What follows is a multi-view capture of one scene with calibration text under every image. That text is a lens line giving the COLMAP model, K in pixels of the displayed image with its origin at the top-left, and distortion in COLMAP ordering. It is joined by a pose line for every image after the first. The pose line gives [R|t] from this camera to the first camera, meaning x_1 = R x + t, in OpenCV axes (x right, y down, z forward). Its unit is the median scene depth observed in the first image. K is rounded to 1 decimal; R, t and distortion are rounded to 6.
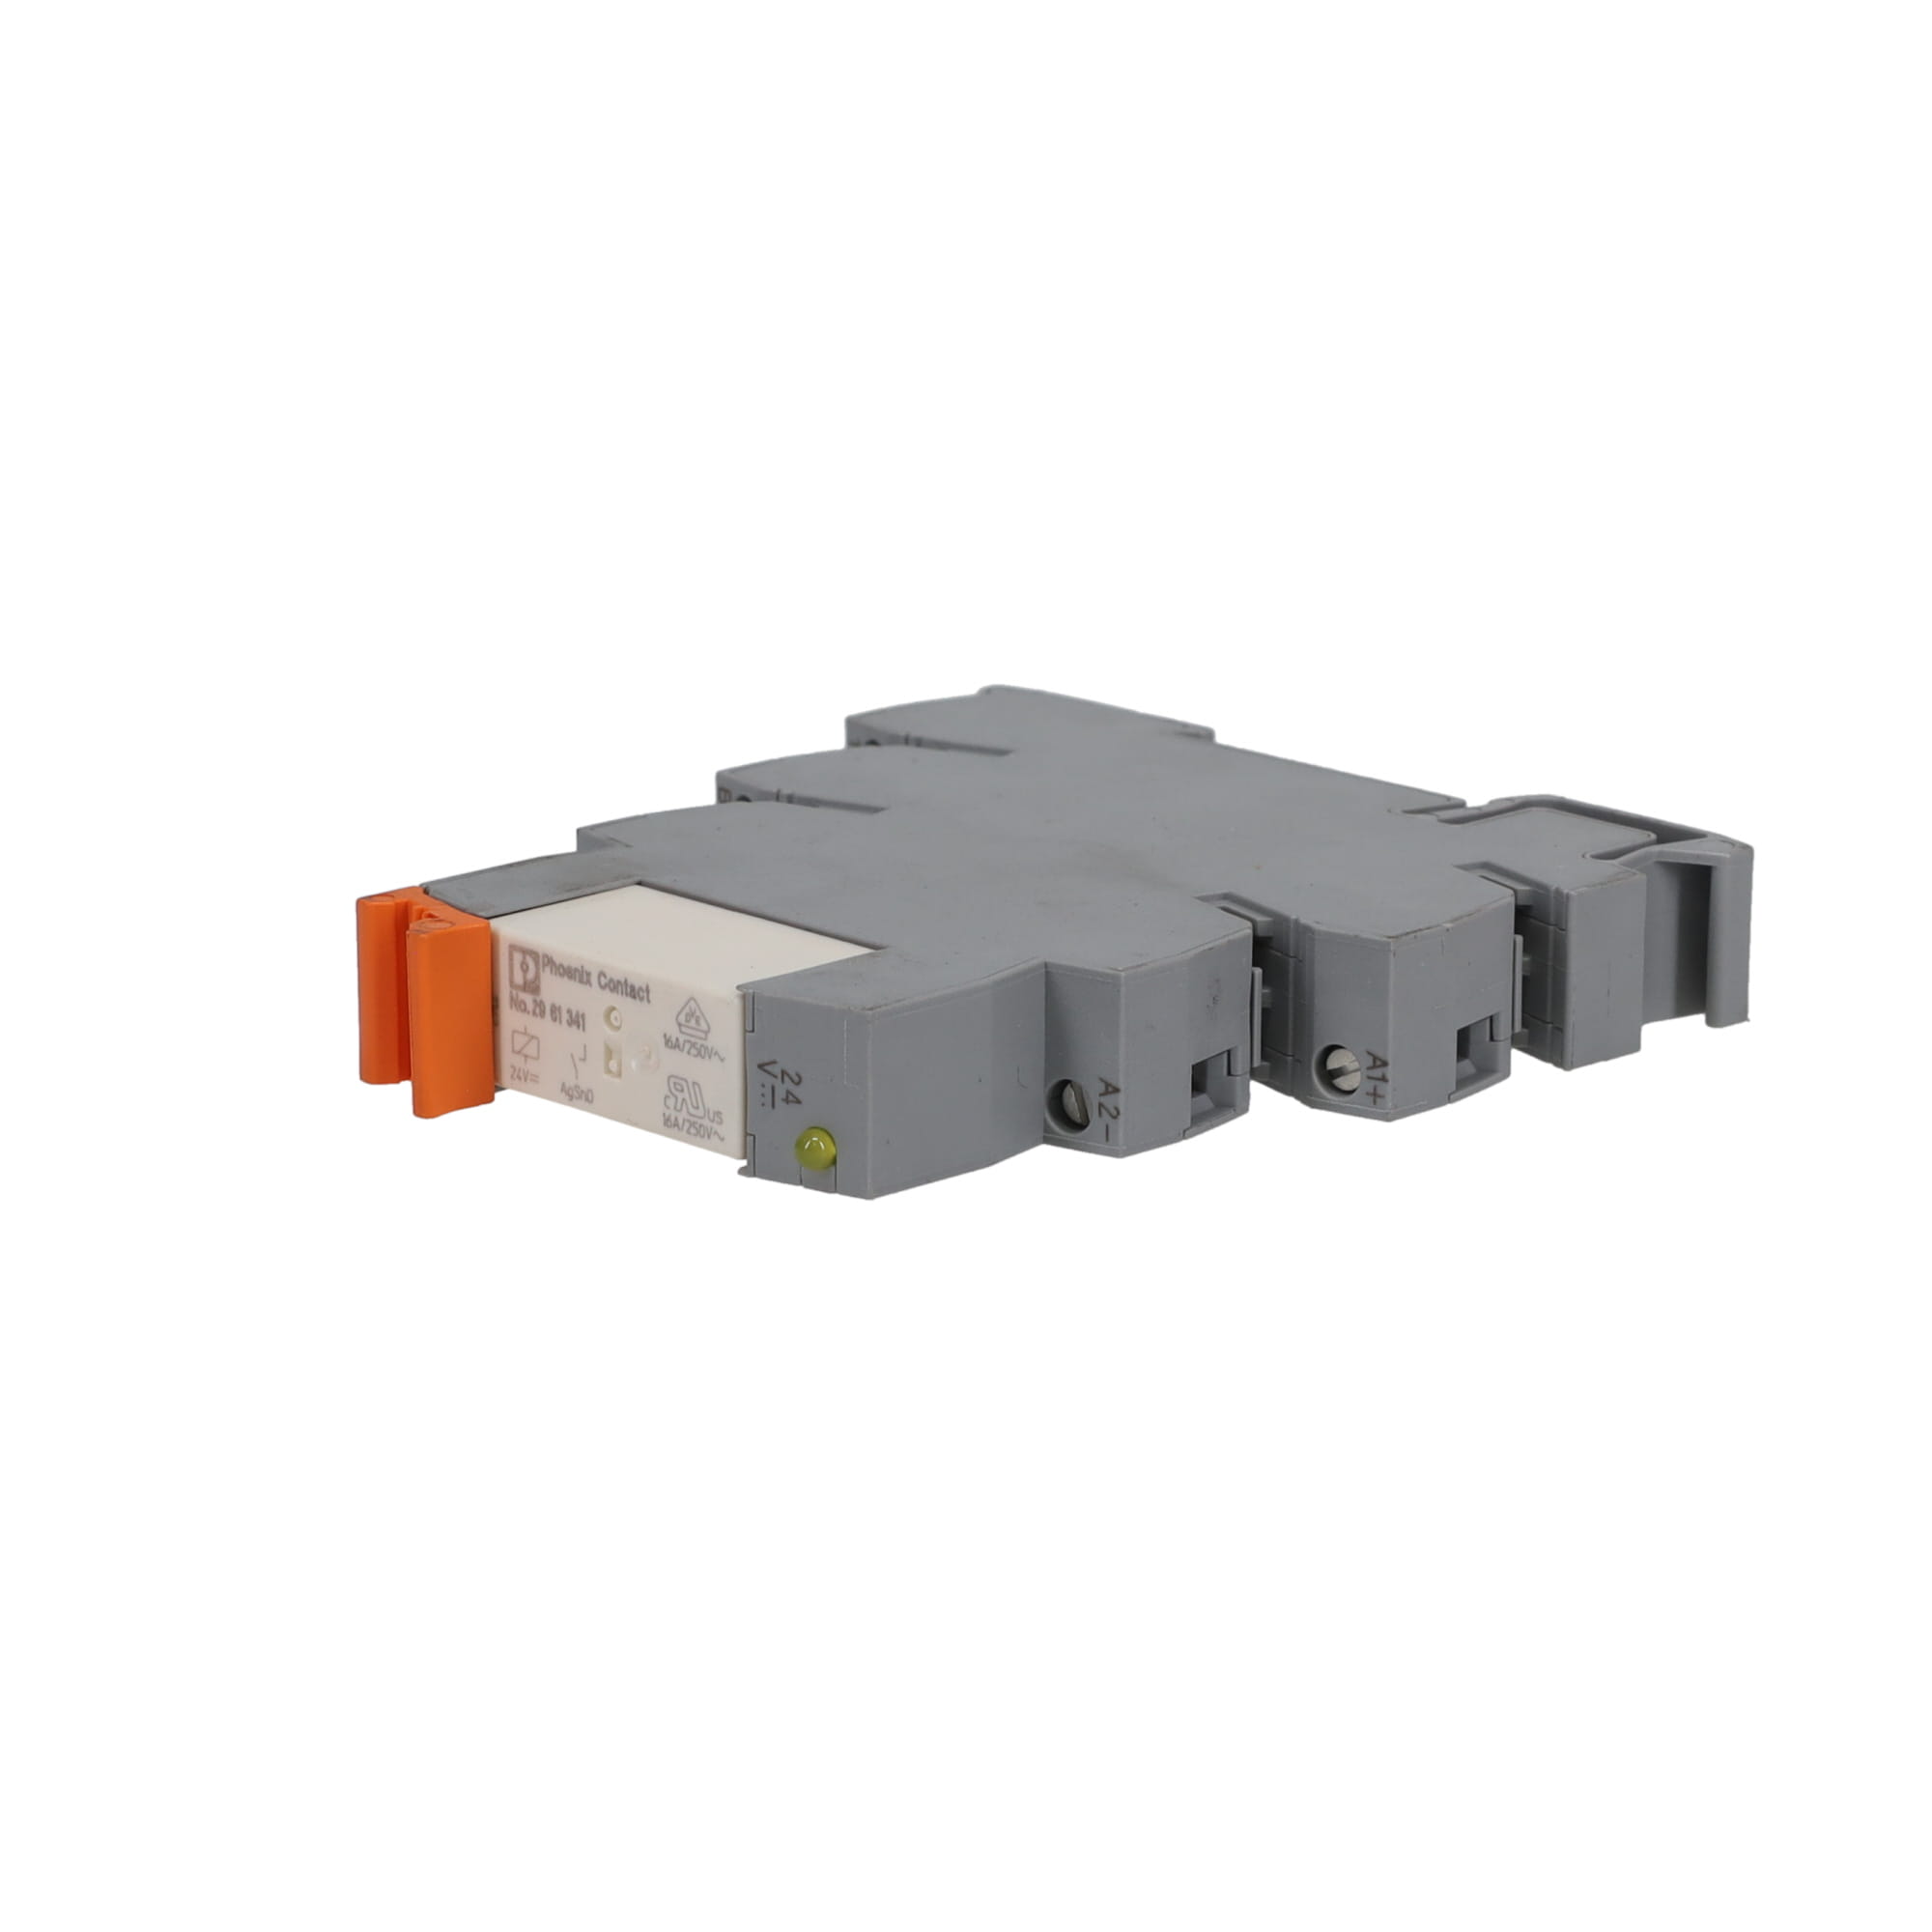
lens RADIAL K [[7433.6, 0, 966.0], [0, 7433.6, 966.0], [0, 0, 1]] dist [-0.359366, -0.964701]
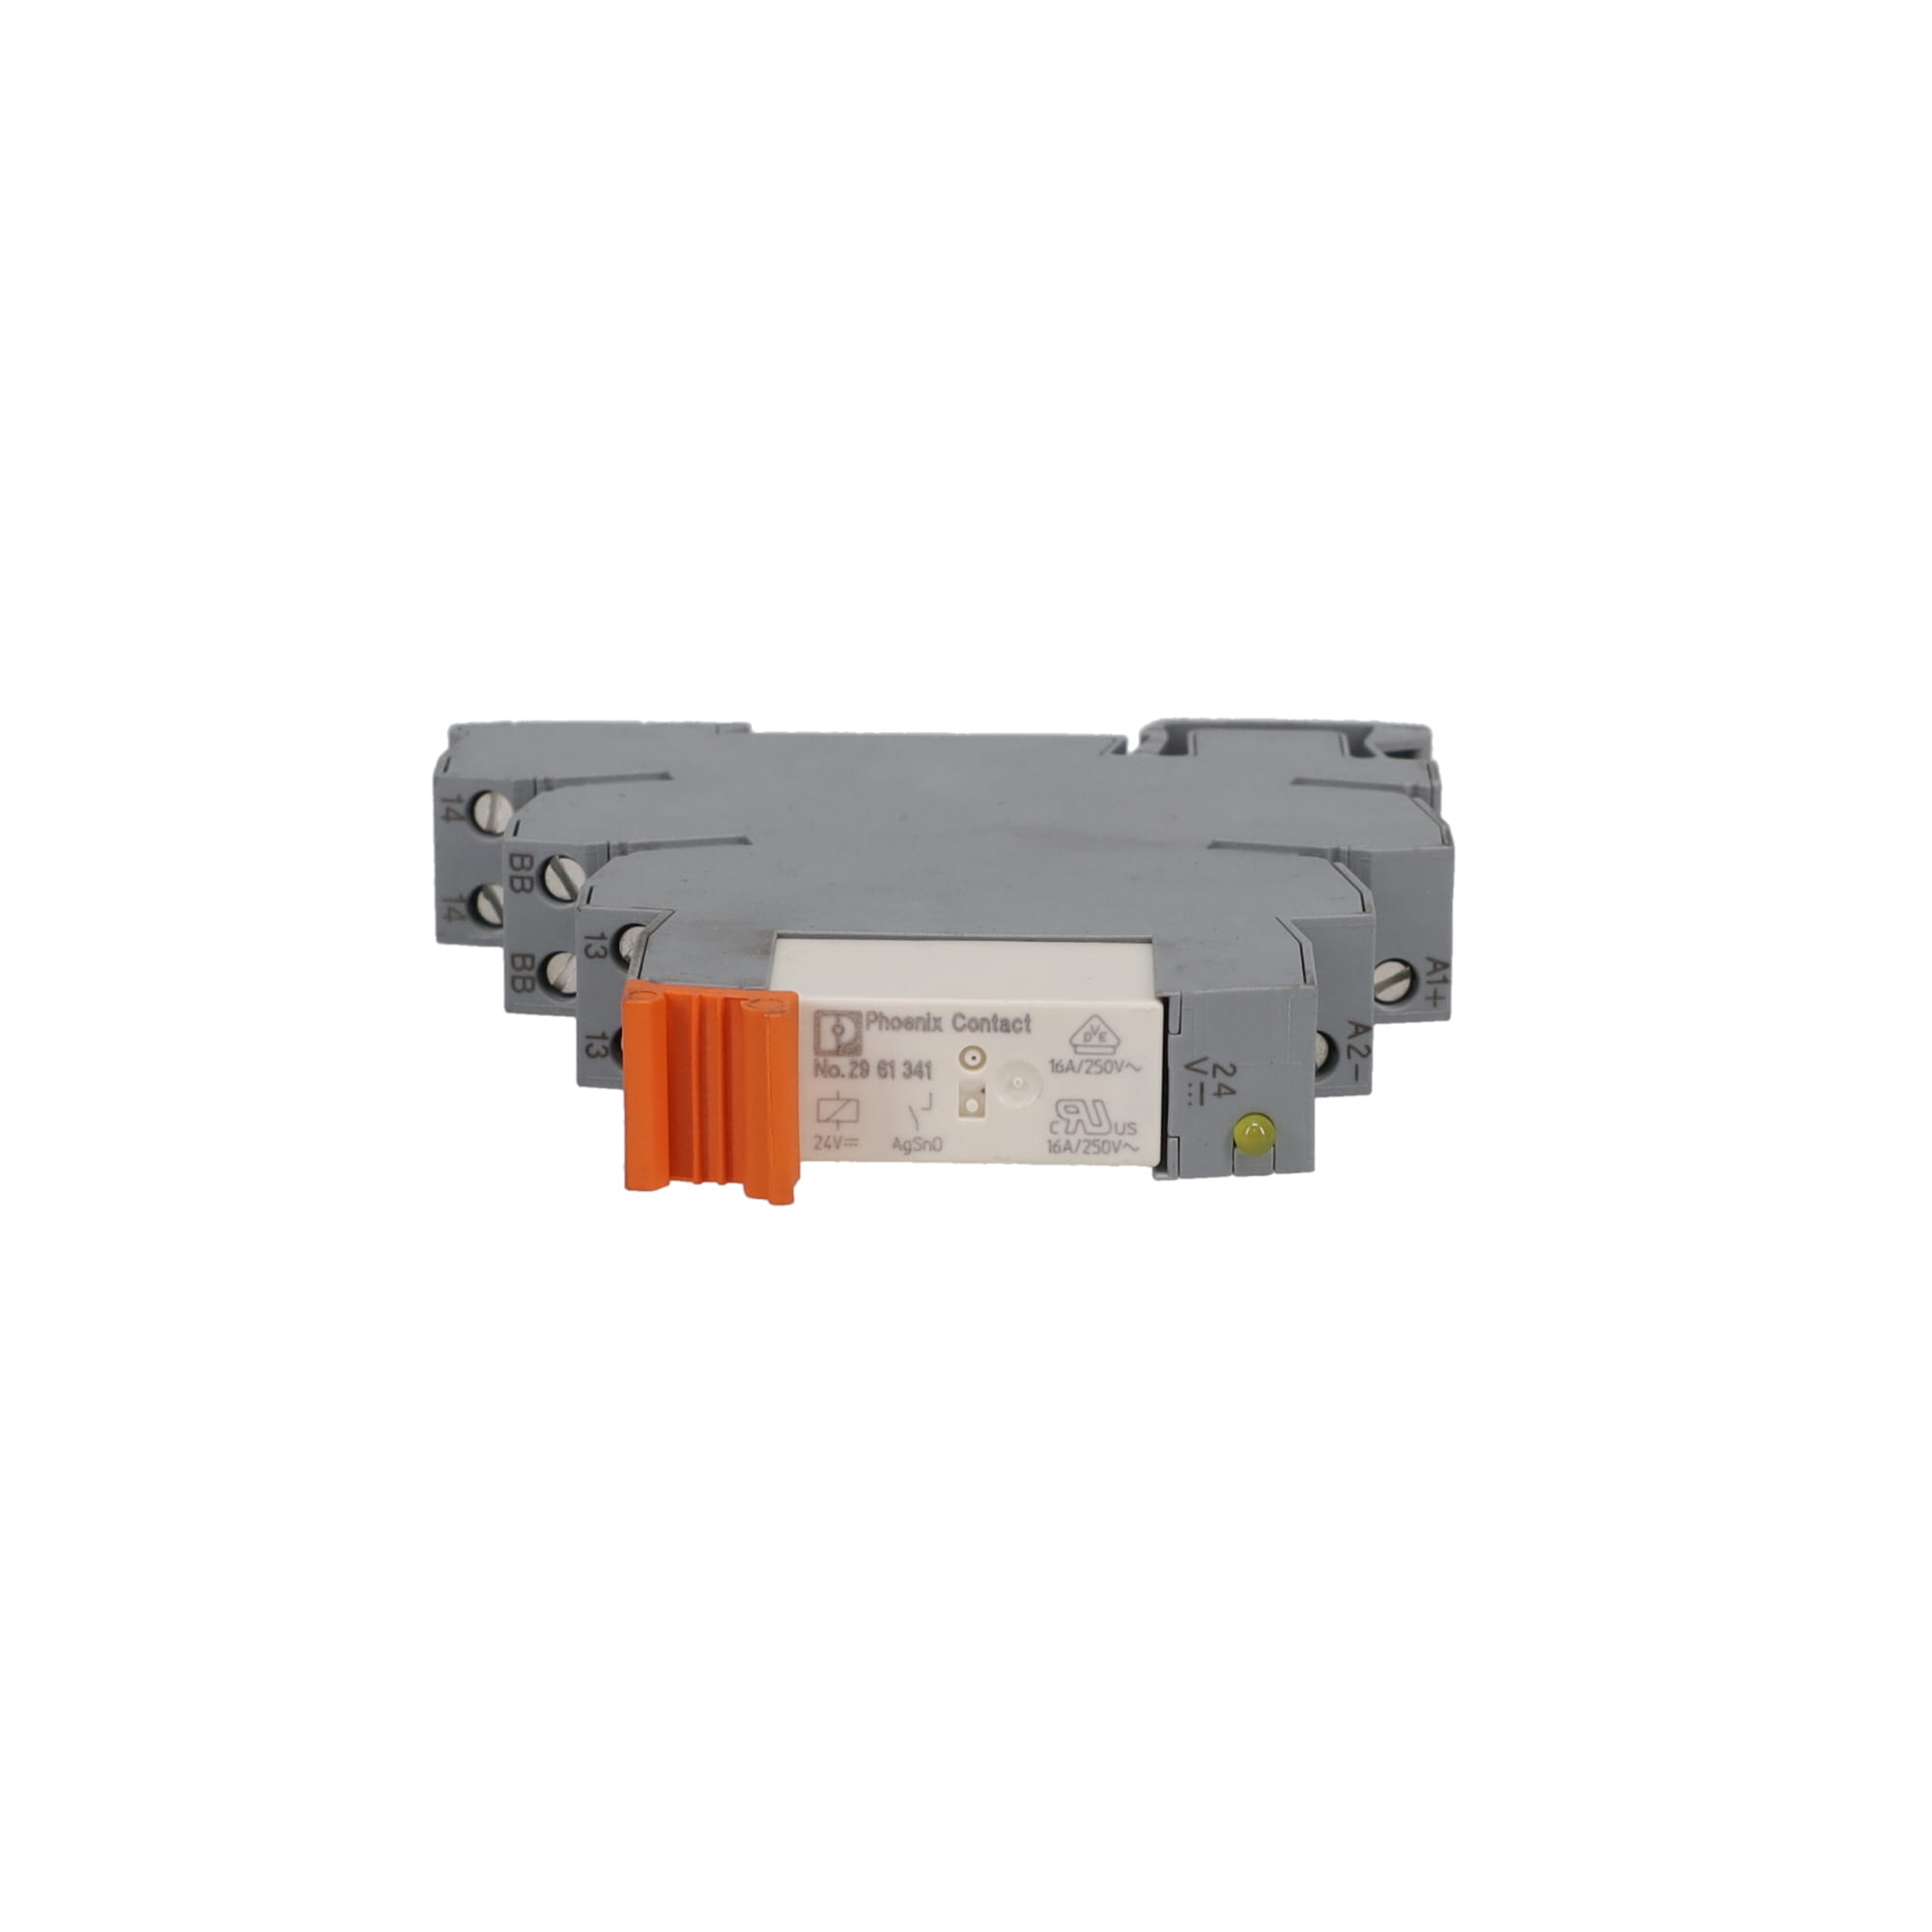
lens RADIAL K [[7433.6, 0, 966.0], [0, 7433.6, 966.0], [0, 0, 1]] dist [-0.359366, -0.964701]
pose [[0.711740, -0.183173, 0.678140, -0.715565], [0.179736, 0.980754, 0.076271, -0.080382], [-0.679059, 0.067601, 0.730964, 0.283617]]
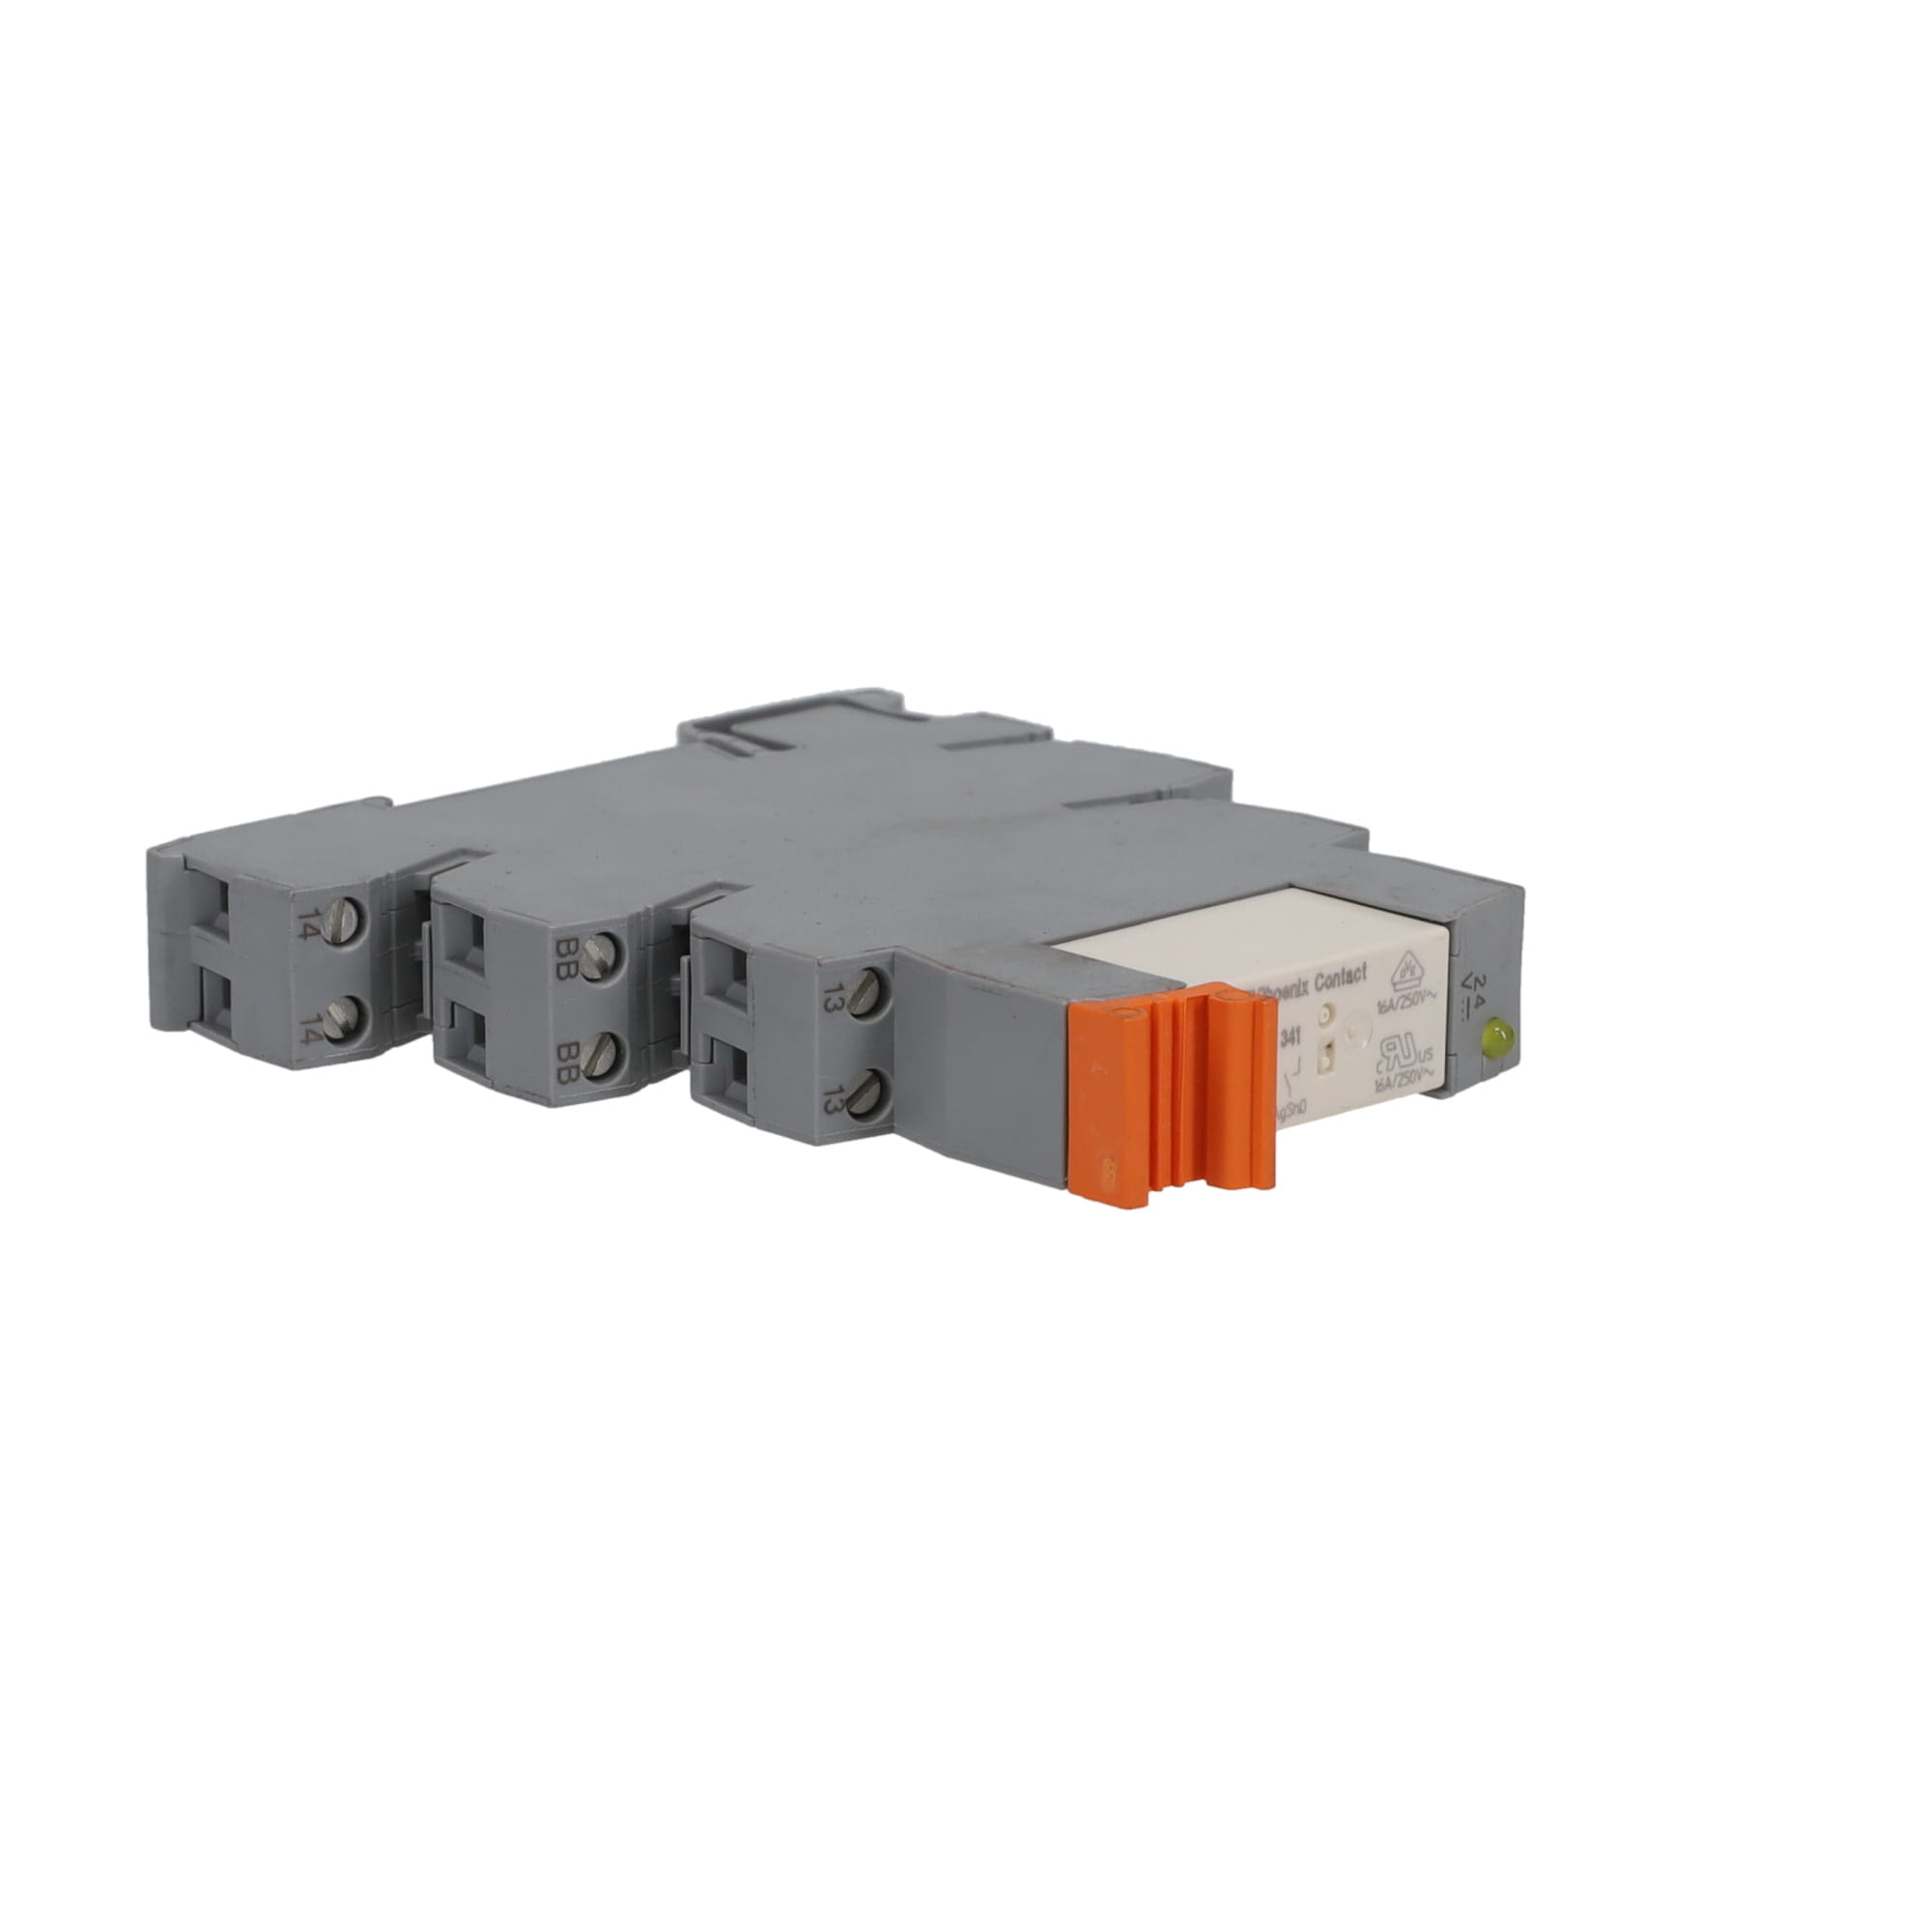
lens RADIAL K [[7433.6, 0, 966.0], [0, 7433.6, 966.0], [0, 0, 1]] dist [-0.359366, -0.964701]
pose [[-0.003373, -0.262378, 0.964959, -1.018994], [0.250876, 0.933882, 0.254805, -0.268407], [-0.968013, 0.242945, 0.062675, 0.987950]]
